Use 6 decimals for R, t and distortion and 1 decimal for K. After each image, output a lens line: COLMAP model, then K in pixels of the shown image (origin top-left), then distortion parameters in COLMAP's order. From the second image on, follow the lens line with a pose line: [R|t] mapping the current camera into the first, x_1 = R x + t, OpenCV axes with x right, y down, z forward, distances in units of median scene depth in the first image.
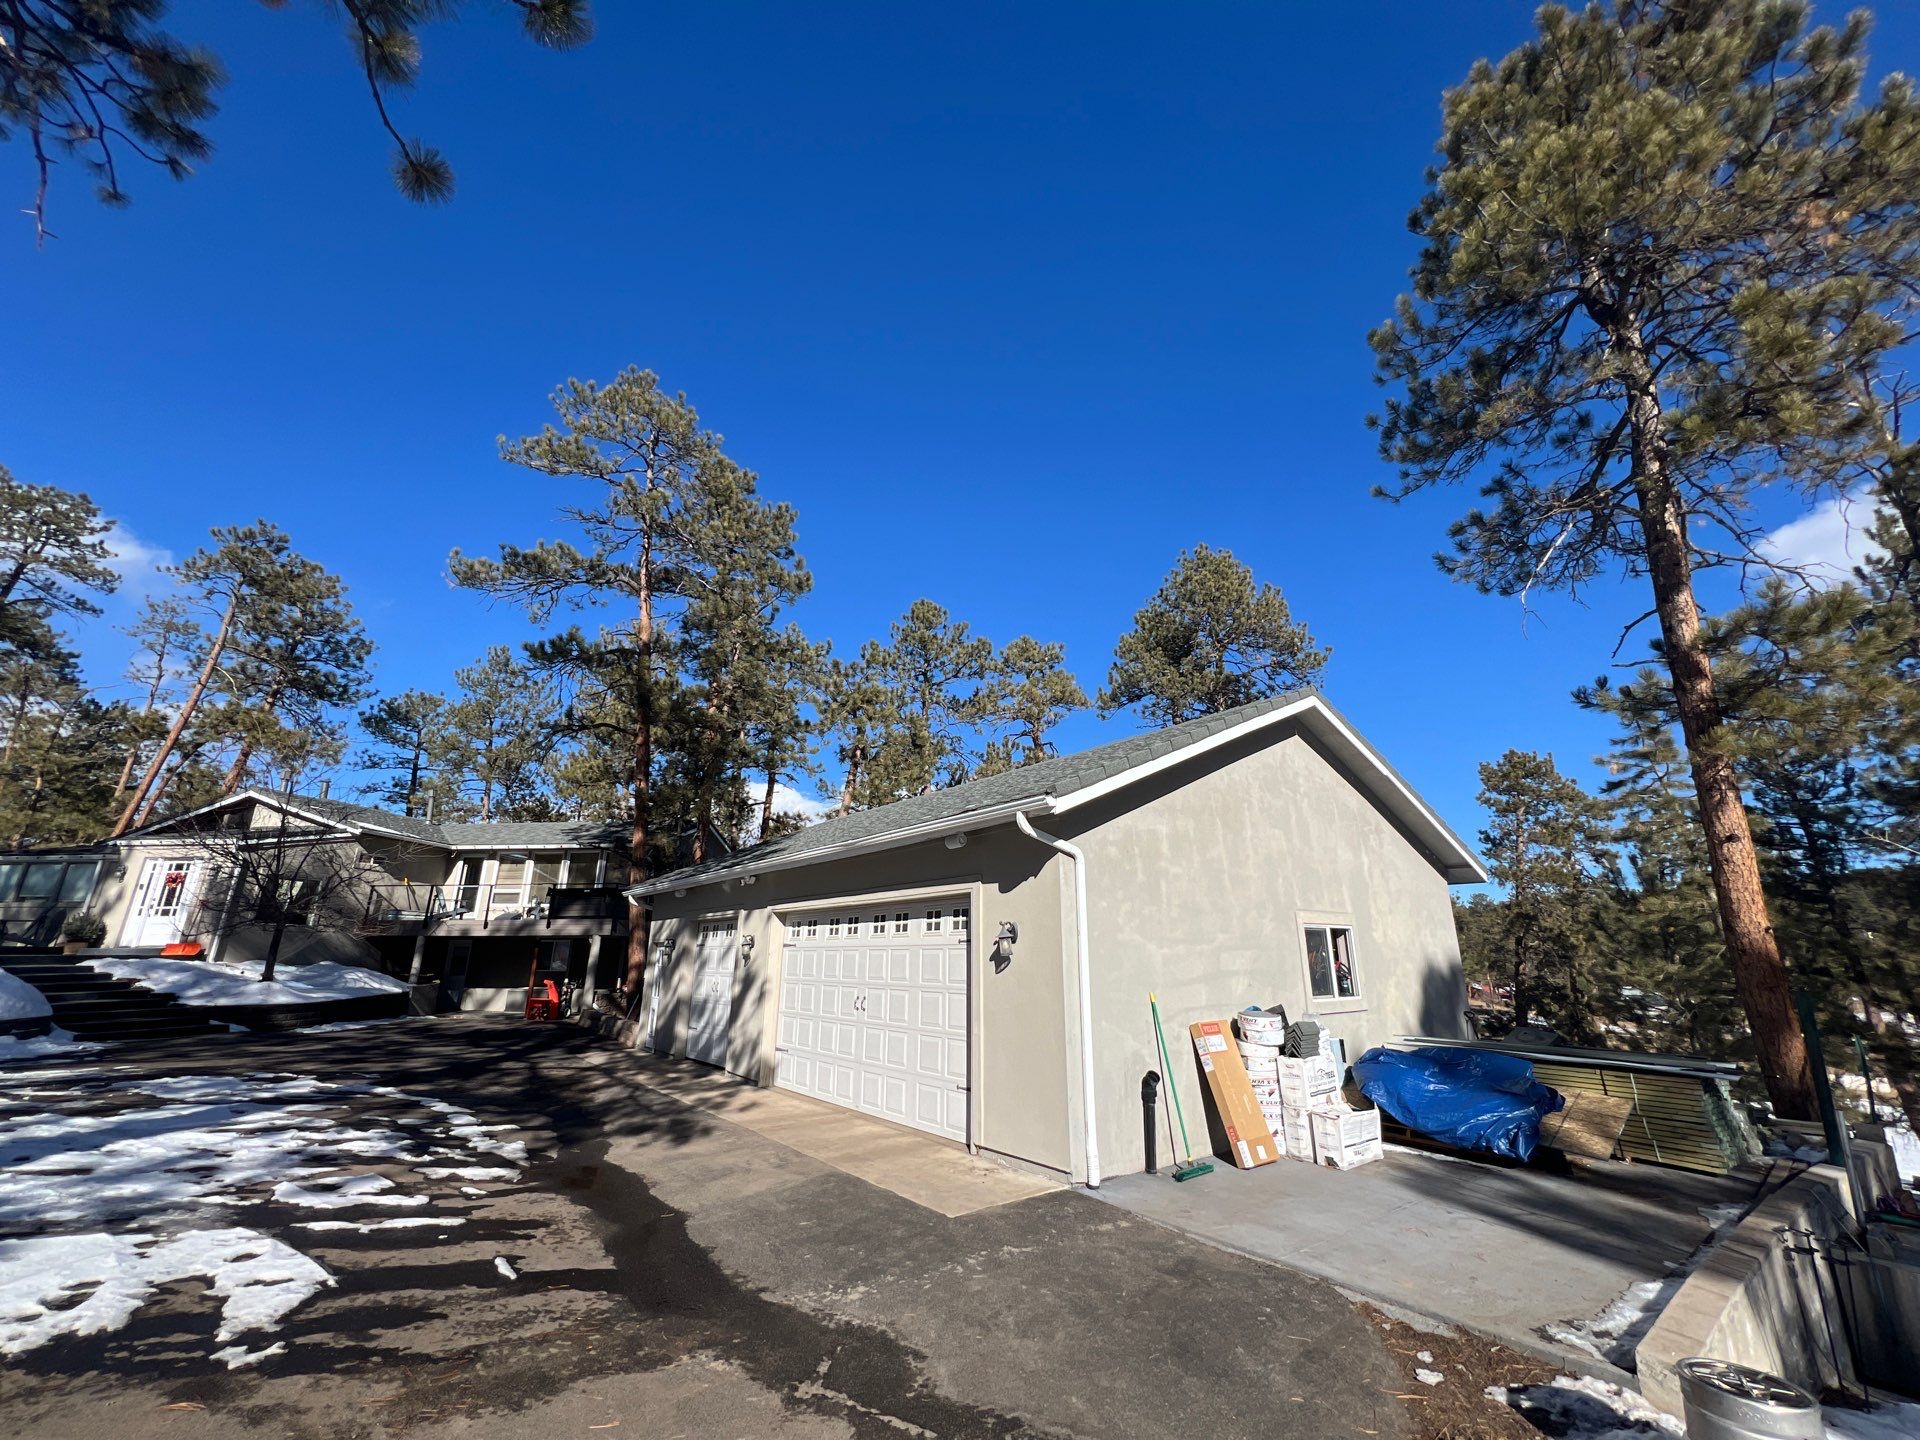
lens RADIAL K [[768.0, 0, 960.6], [0, 768.0, 724.4], [0, 0, 1]] dist [-0.000564, 0.000236]
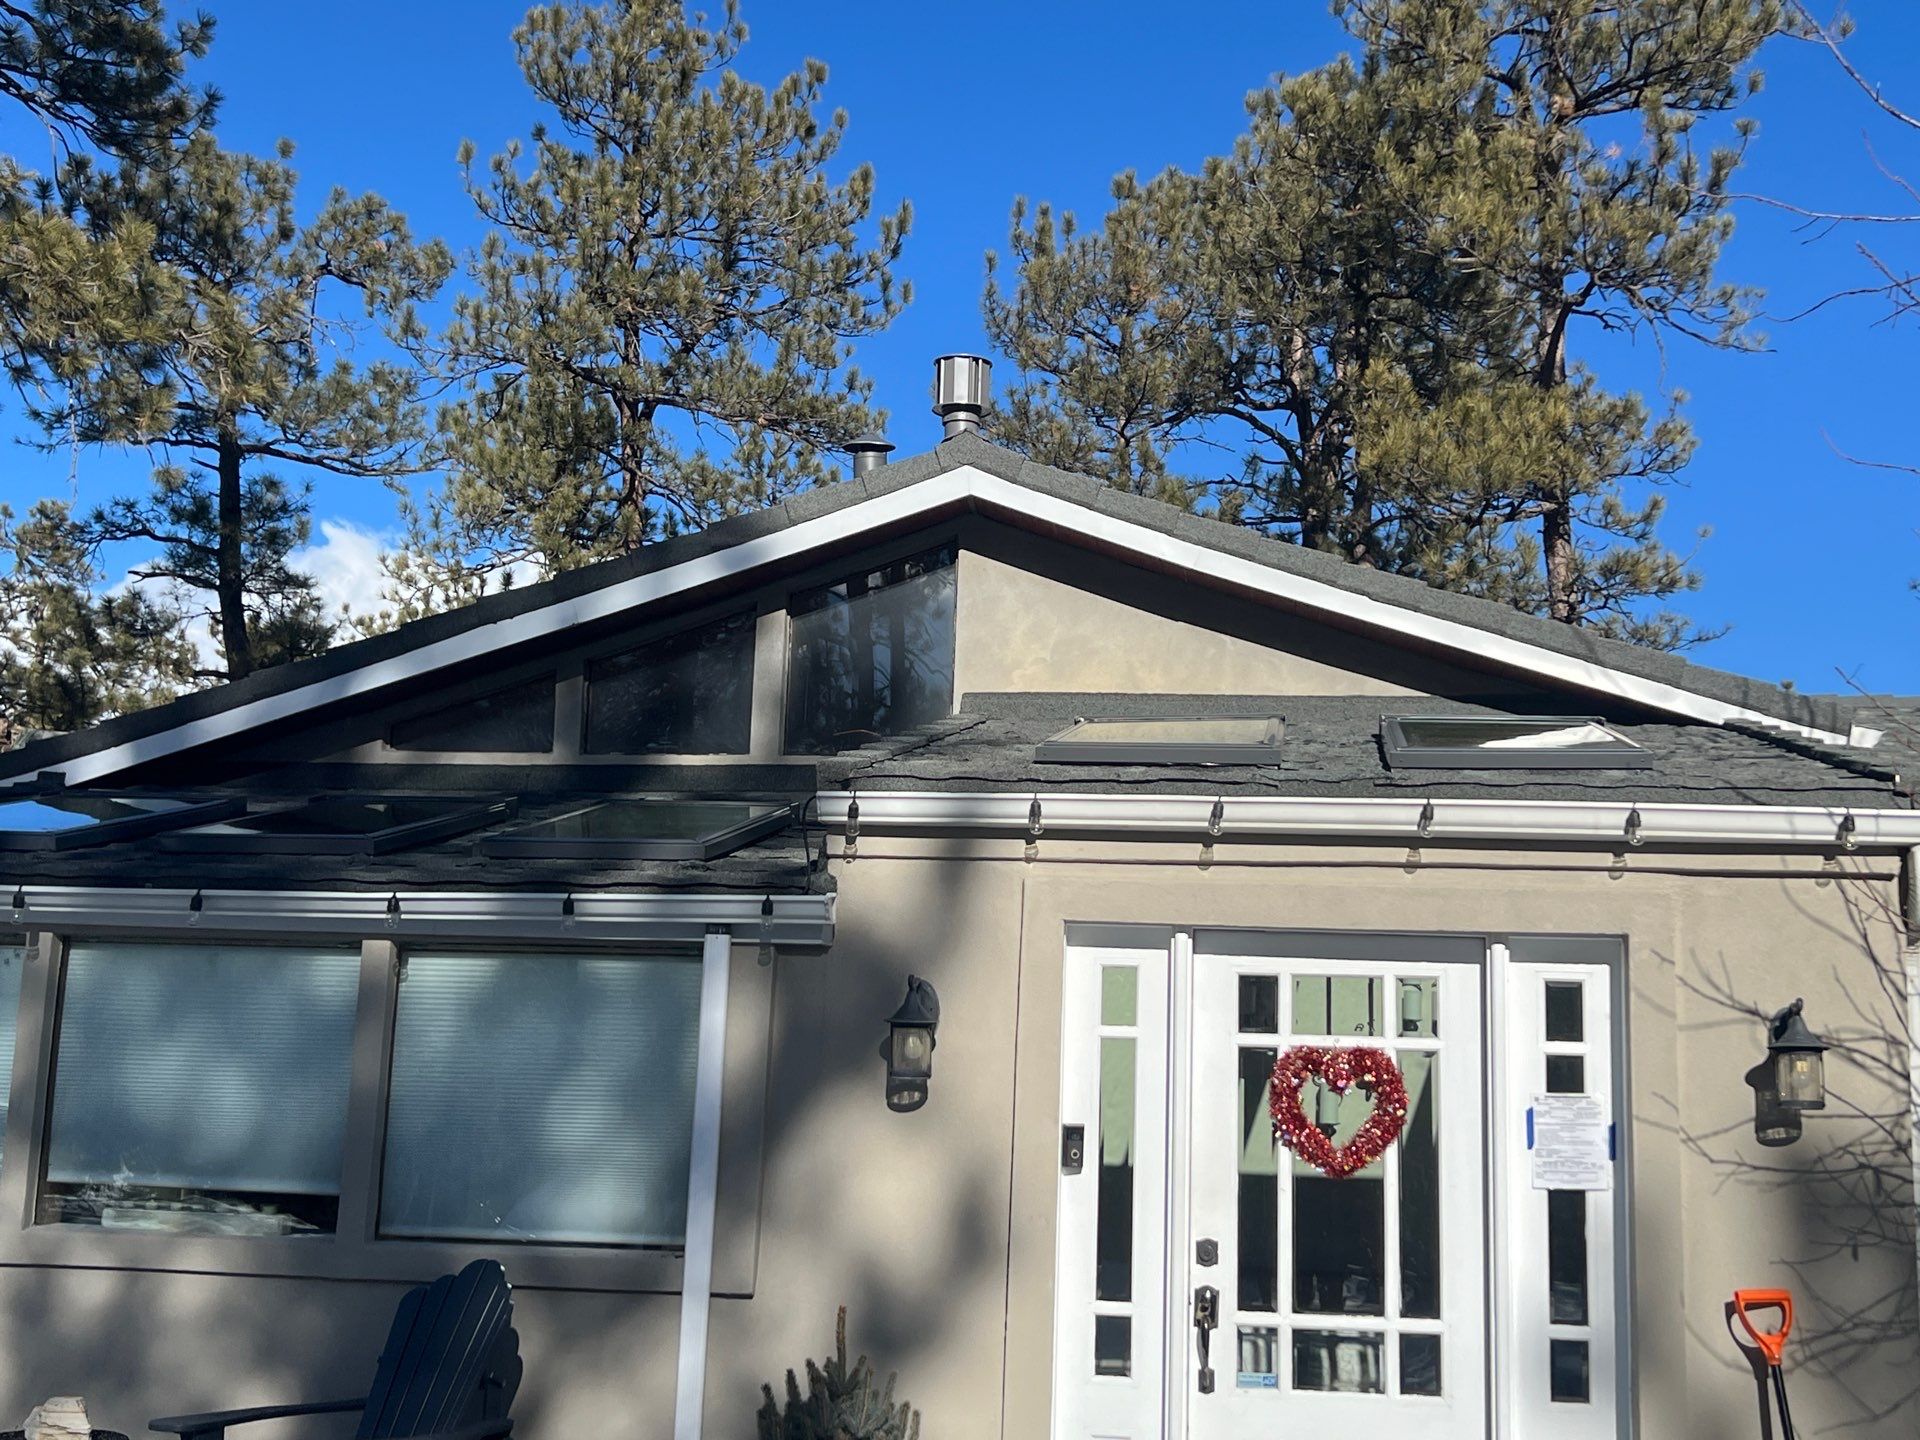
lens RADIAL K [[2273.3, 0, 964.7], [0, 2273.3, 724.4], [0, 0, 1]] dist [0.149143, -0.295095]
pose [[0.999236, 0.024054, -0.030790, -1.087961], [-0.019483, 0.989818, 0.140998, 0.087711], [0.033868, -0.140291, 0.989531, 0.634316]]
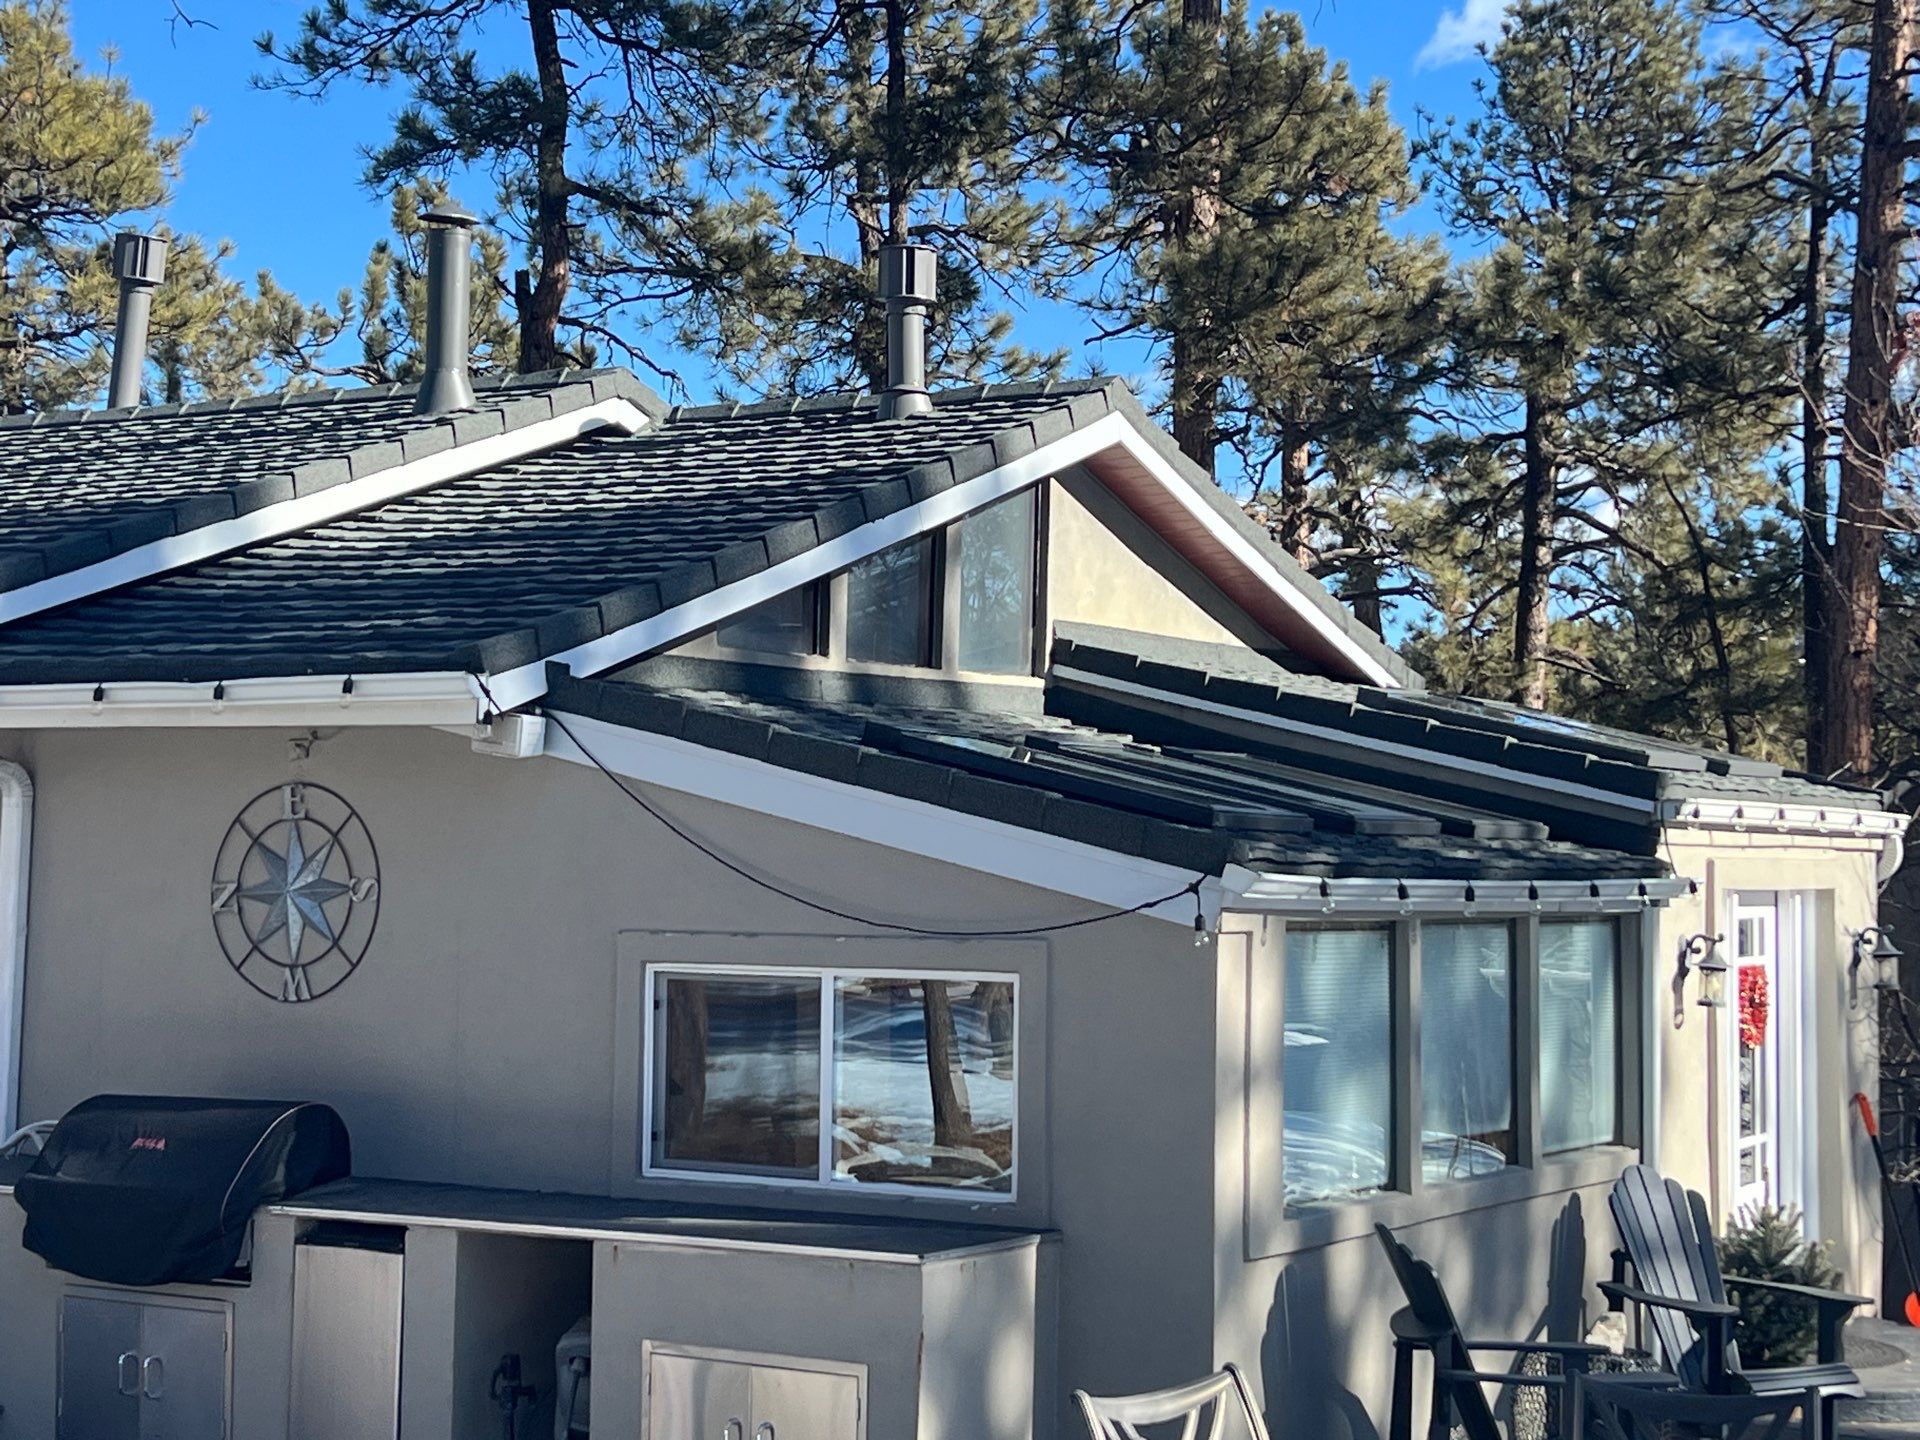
lens RADIAL K [[3144.5, 0, 953.7], [0, 3144.5, 742.8], [0, 0, 1]] dist [0.237096, -0.848171]
pose [[0.408563, 0.031358, 0.912191, -1.858185], [-0.276808, 0.956598, 0.091095, 0.122797], [-0.869743, -0.289720, 0.399511, 0.883093]]
